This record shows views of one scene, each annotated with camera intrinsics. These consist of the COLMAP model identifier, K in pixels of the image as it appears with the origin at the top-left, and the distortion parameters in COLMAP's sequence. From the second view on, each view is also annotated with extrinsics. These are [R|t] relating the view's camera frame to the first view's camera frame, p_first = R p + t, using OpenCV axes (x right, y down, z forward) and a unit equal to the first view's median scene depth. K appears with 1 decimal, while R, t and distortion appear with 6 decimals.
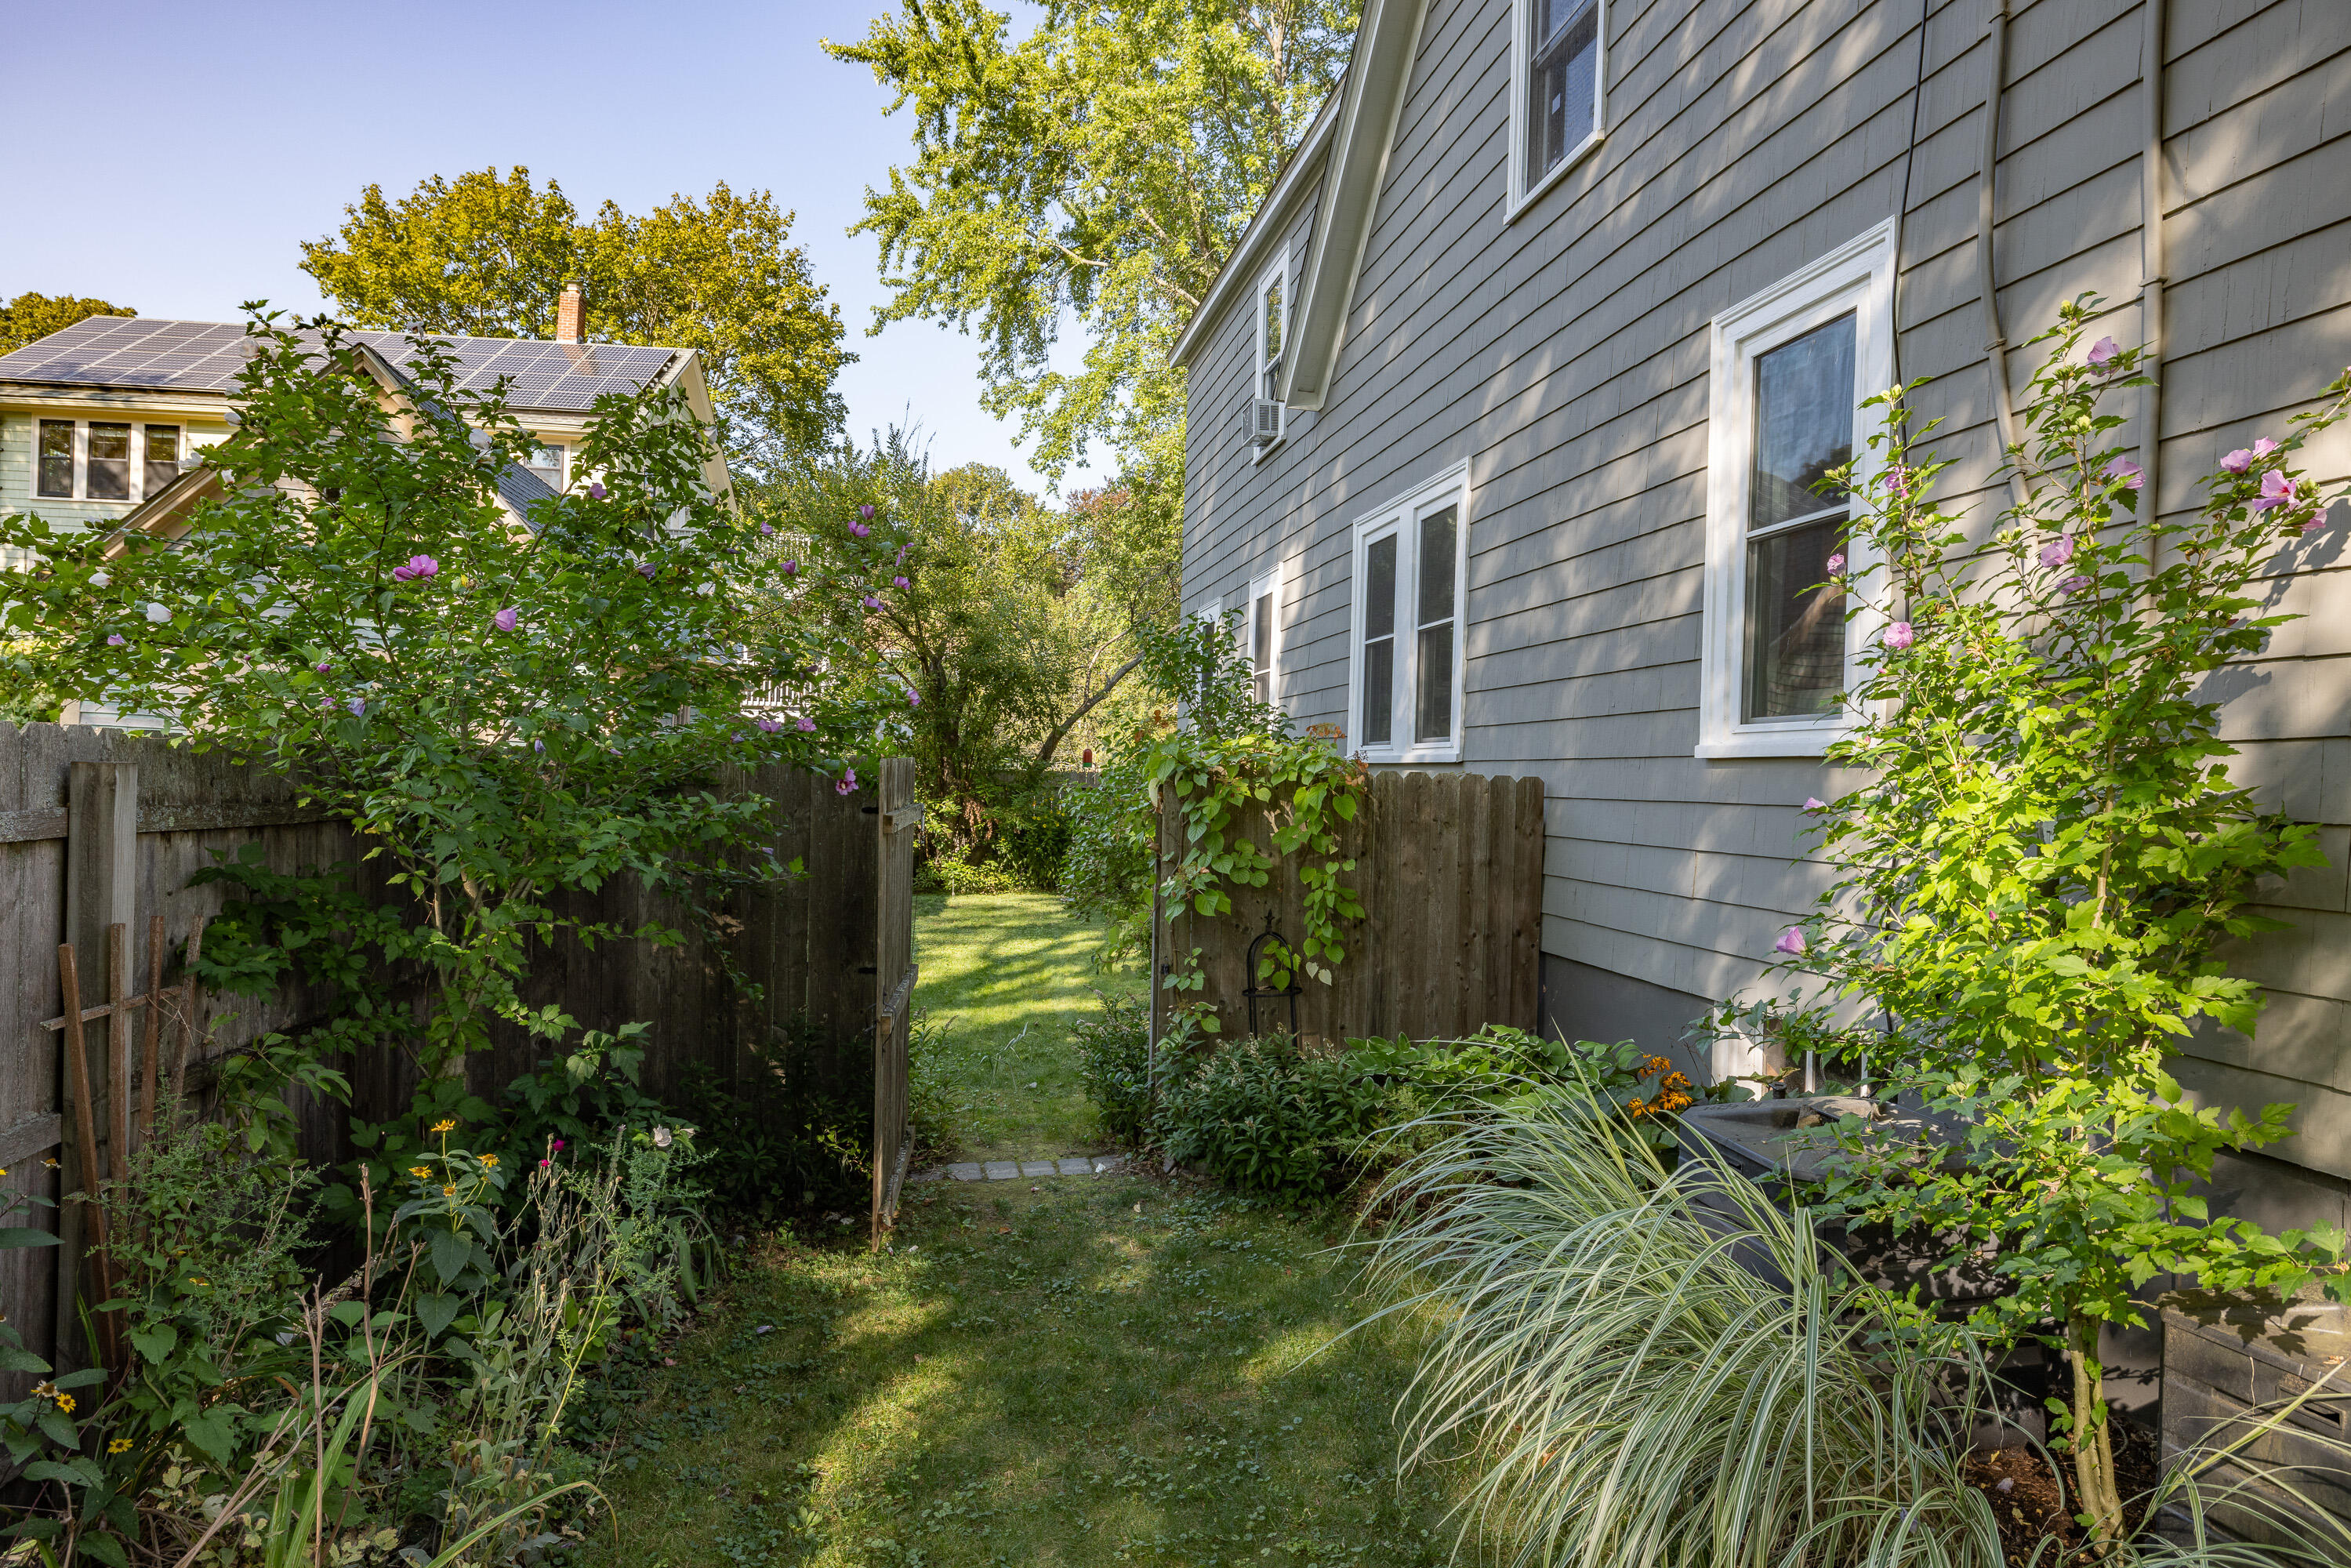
lens RADIAL K [[1382.3, 0, 1180.6], [0, 1382.3, 794.5], [0, 0, 1]] dist [-0.009638, 0.000344]
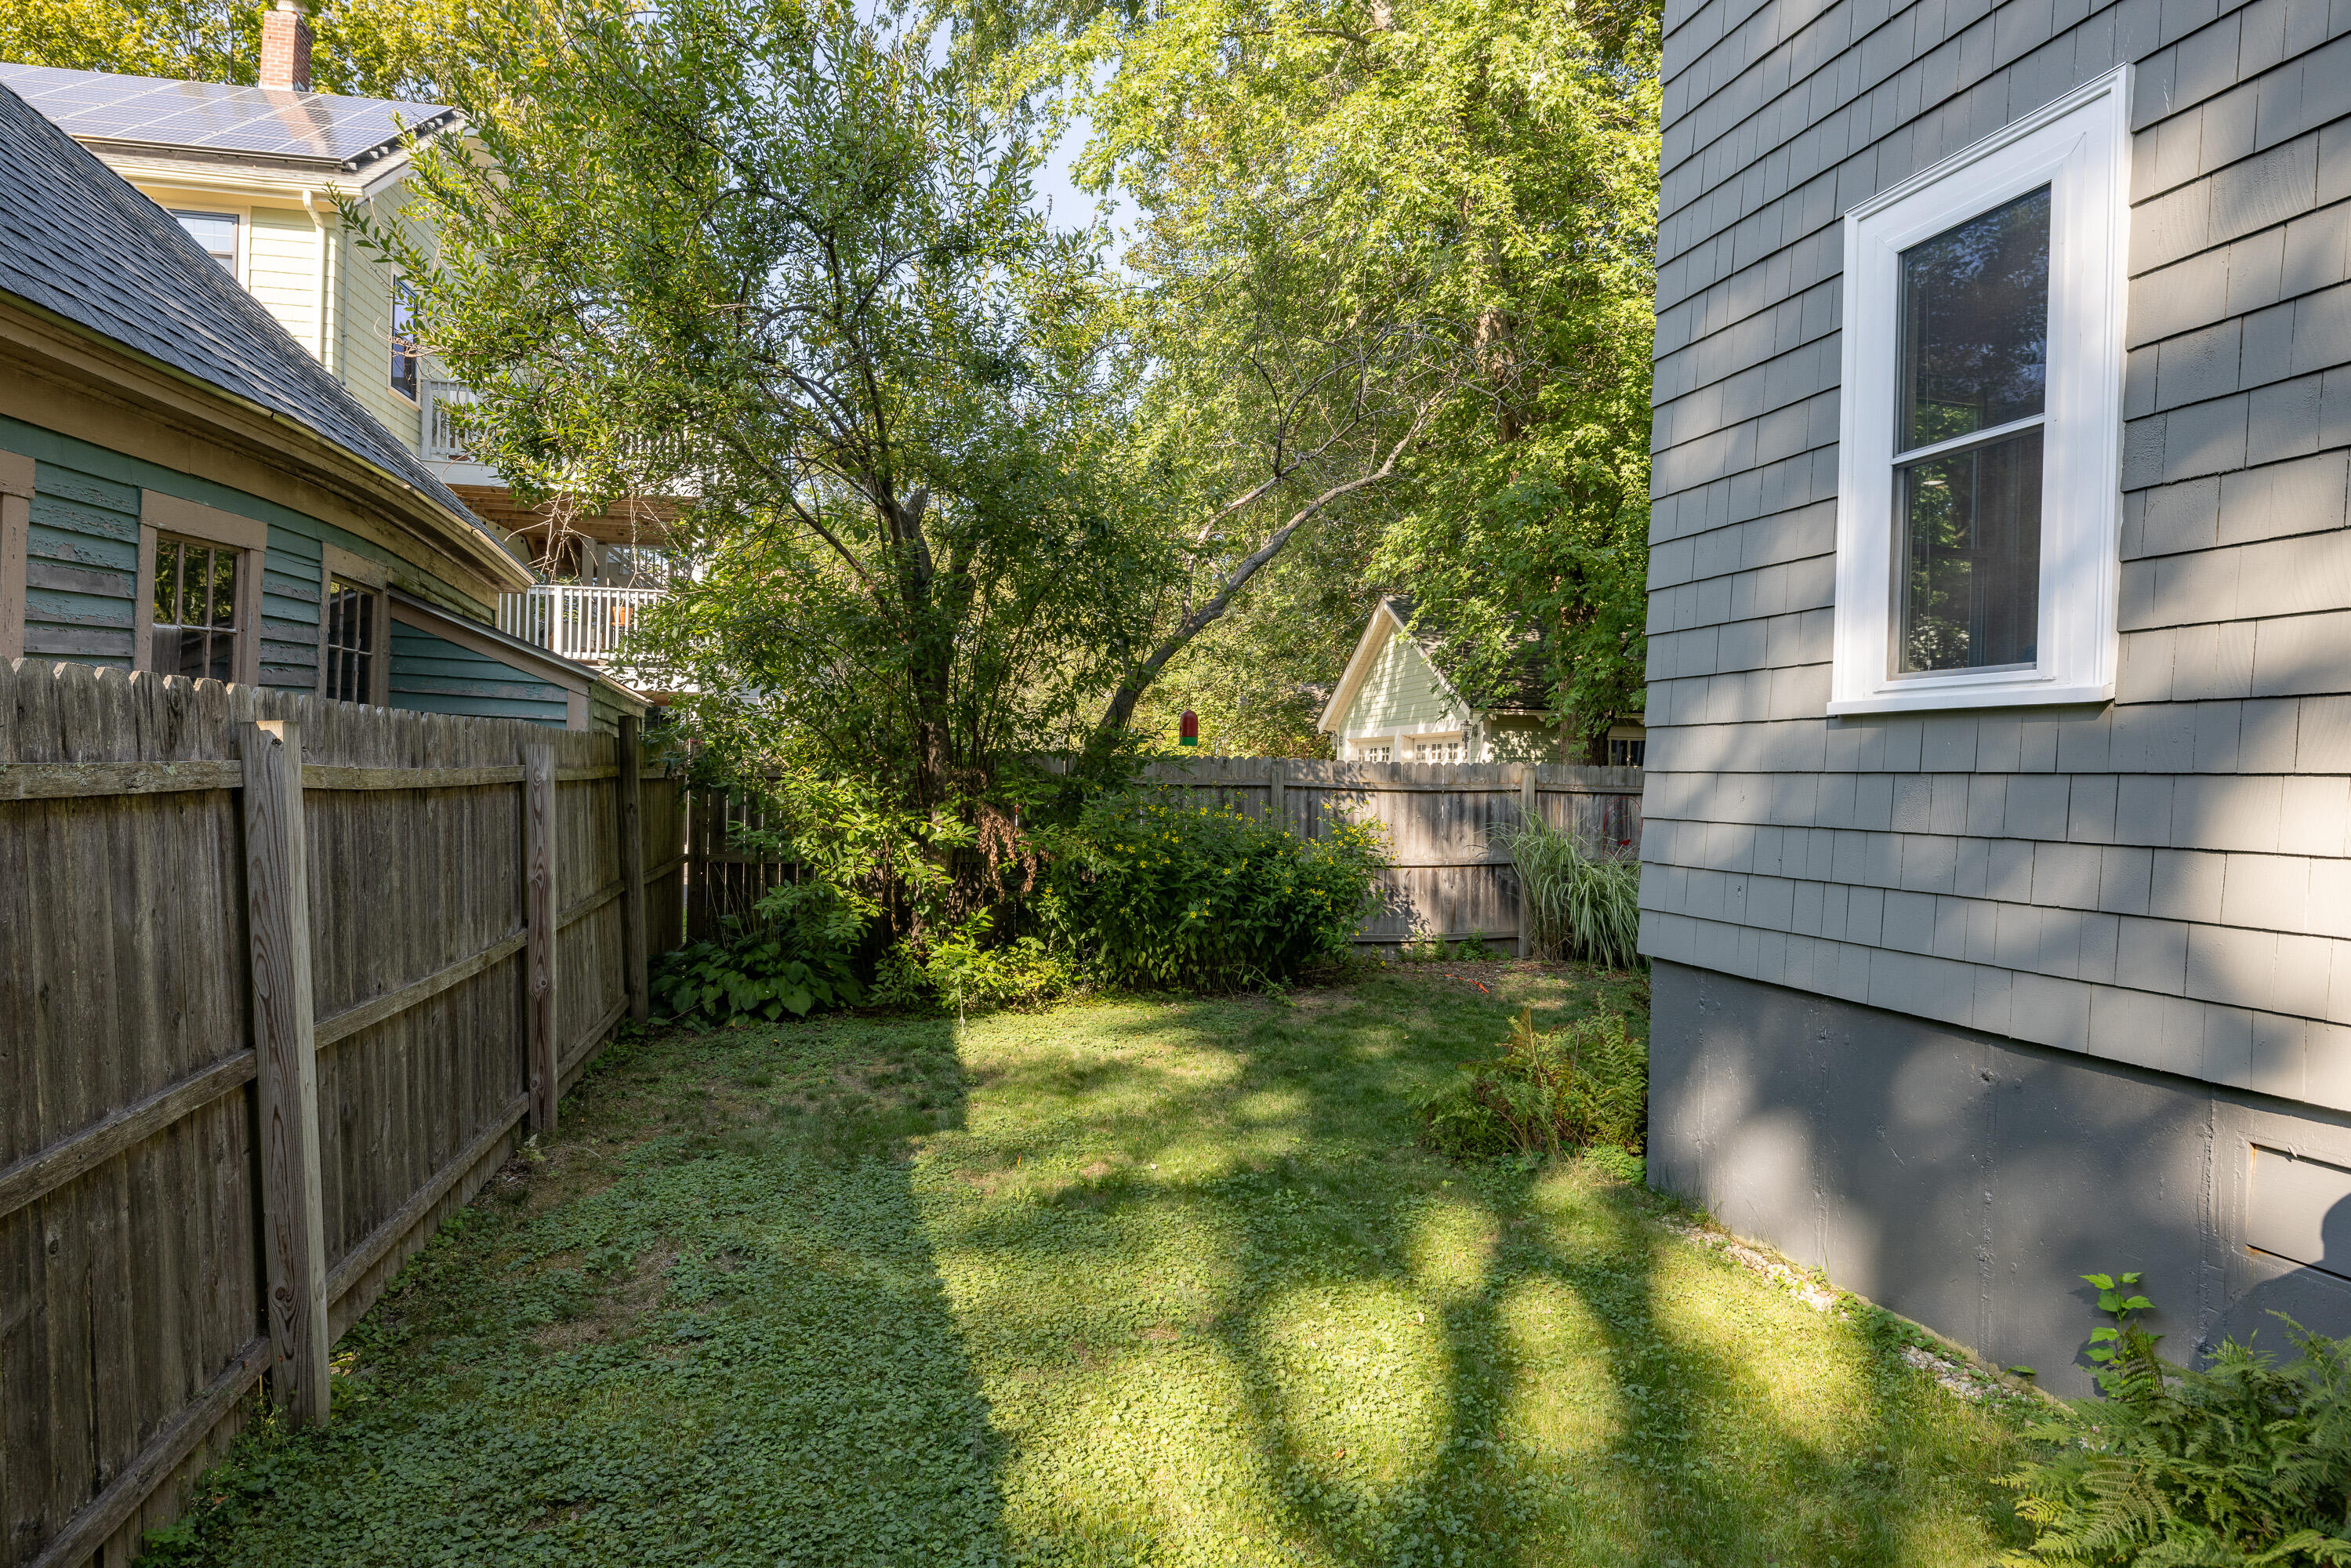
lens RADIAL K [[1382.3, 0, 1166.5], [0, 1382.3, 778.5], [0, 0, 1]] dist [-0.009638, 0.000344]
pose [[0.997449, -0.007045, 0.071037, -0.123260], [0.007151, 0.999974, -0.001229, -0.006606], [-0.071027, 0.001734, 0.997473, 0.515536]]
